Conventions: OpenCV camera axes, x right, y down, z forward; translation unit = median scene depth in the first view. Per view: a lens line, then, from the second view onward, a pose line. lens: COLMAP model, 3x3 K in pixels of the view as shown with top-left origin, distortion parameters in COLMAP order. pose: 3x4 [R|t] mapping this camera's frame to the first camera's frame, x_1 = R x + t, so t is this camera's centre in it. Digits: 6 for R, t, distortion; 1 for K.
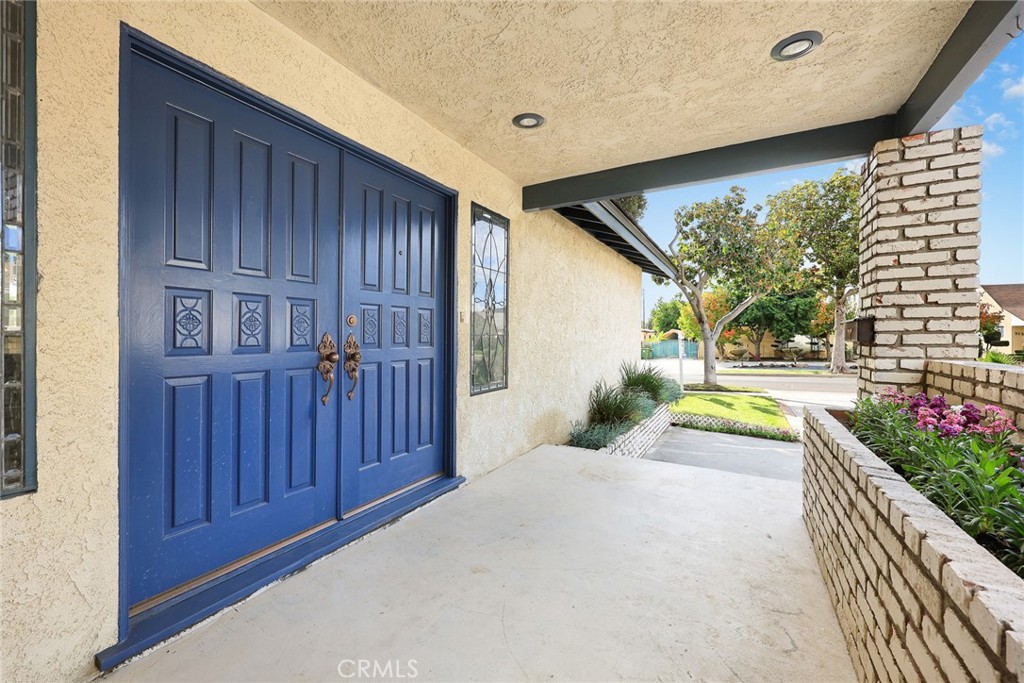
lens RADIAL K [[419.0, 0, 518.4], [0, 419.0, 336.6], [0, 0, 1]] dist [-0.002324, 0.000303]
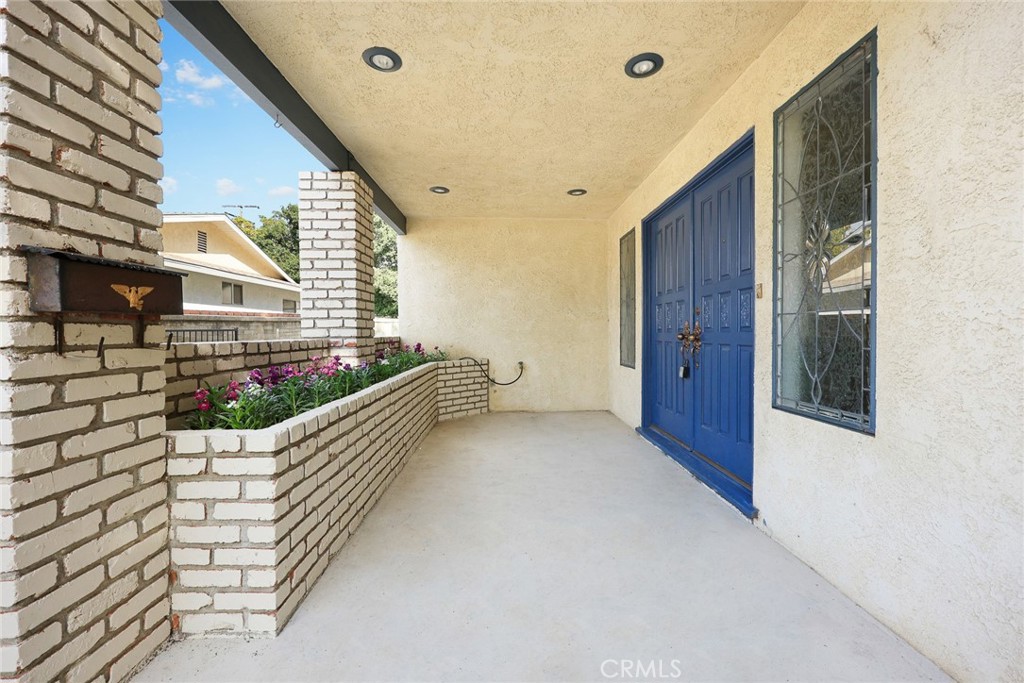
lens RADIAL K [[419.0, 0, 511.6], [0, 419.0, 342.2], [0, 0, 1]] dist [-0.002324, 0.000303]
pose [[-0.865847, -0.000106, -0.500308, 0.601797], [0.001061, 0.999997, -0.002047, 0.040813], [0.500307, -0.002304, -0.865845, 1.421295]]
